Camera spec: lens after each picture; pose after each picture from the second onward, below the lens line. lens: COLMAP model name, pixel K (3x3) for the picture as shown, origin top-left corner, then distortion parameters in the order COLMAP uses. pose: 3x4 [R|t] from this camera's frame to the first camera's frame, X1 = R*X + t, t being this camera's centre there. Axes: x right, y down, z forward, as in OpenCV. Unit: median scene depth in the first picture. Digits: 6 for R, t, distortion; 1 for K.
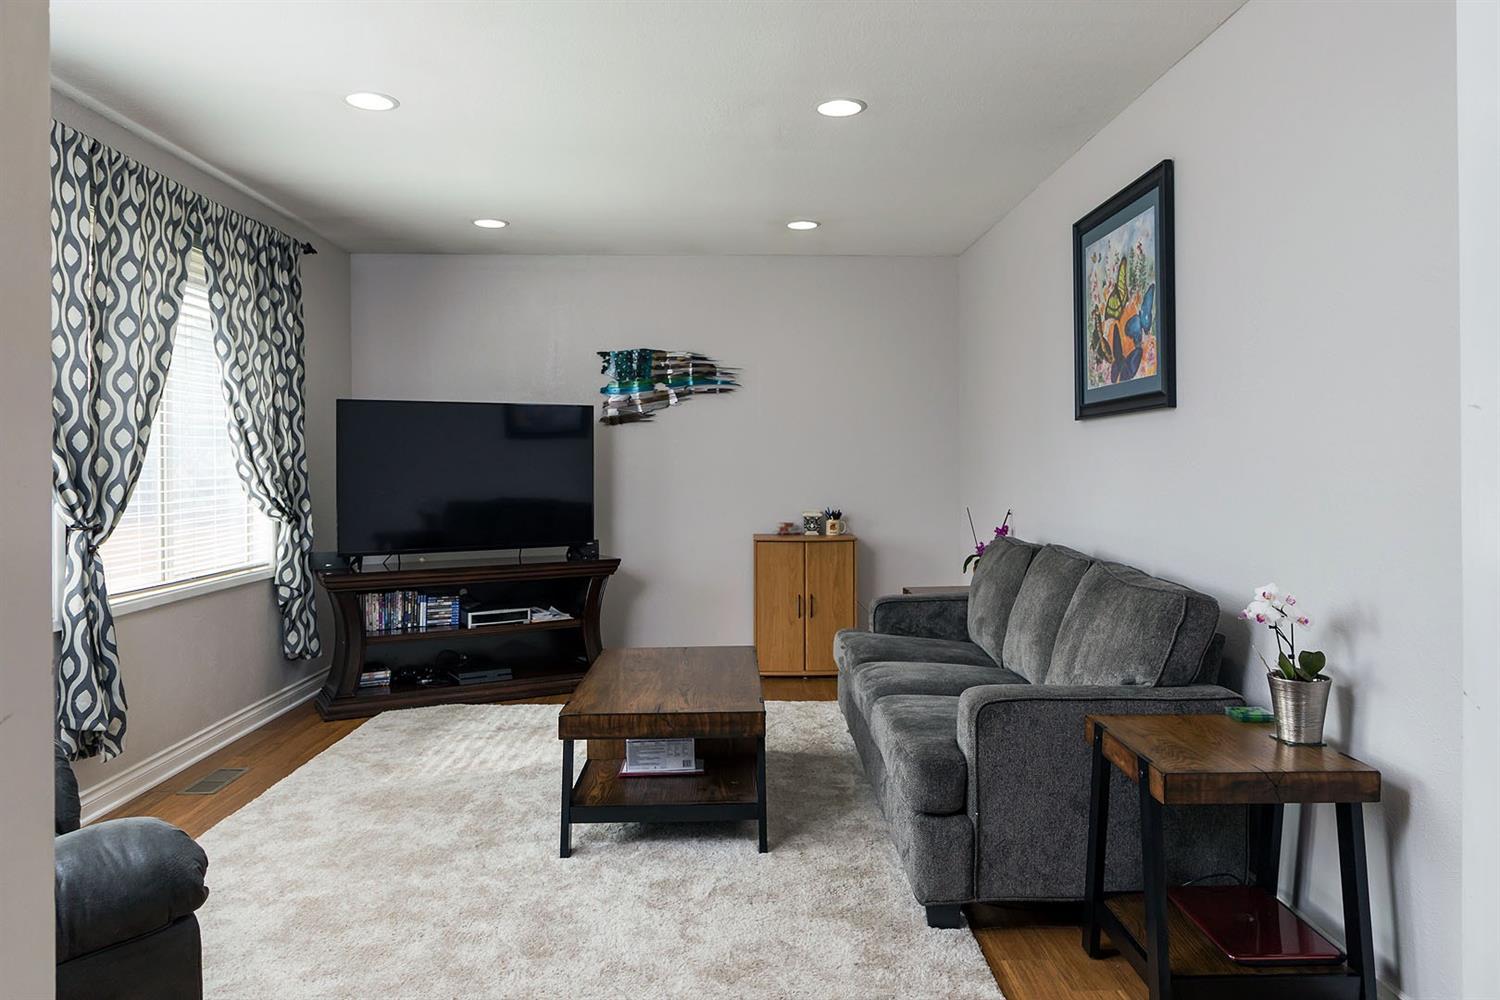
lens RADIAL K [[949.6, 0, 894.7], [0, 949.6, 459.3], [0, 0, 1]] dist [0.023844, -0.000313]
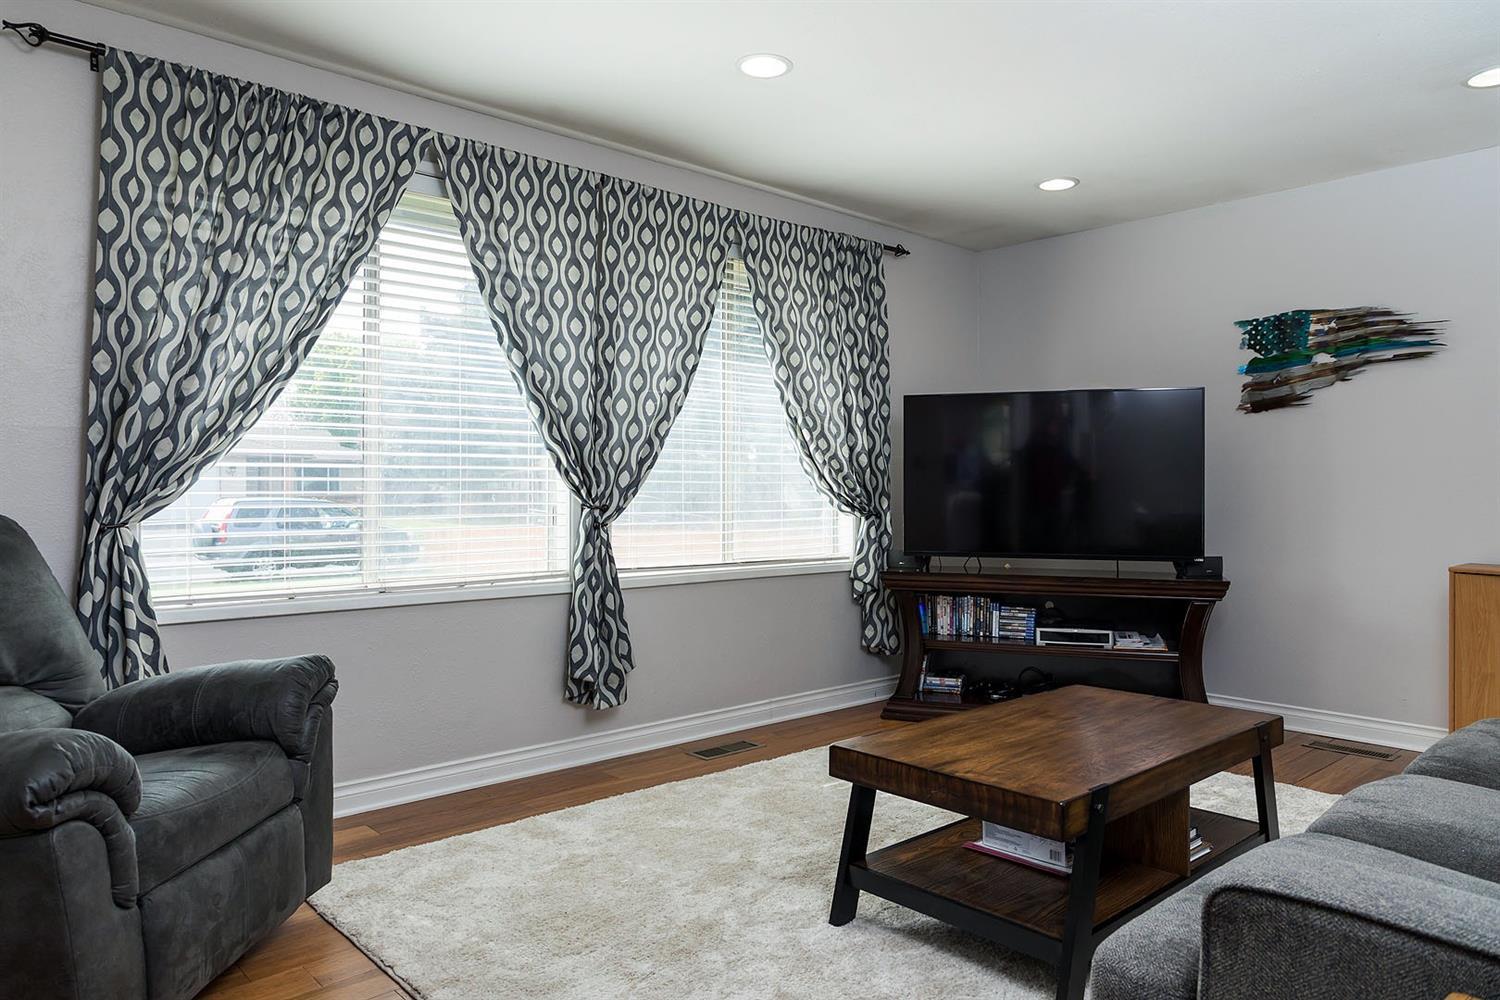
lens RADIAL K [[1031.2, 0, 755.4], [0, 1031.2, 473.8], [0, 0, 1]] dist [-0.004564, 0.000195]
pose [[0.629510, -0.009214, -0.776937, 0.152806], [0.007758, 0.999954, -0.005573, 0.023632], [0.776953, -0.002519, 0.629553, 0.218122]]
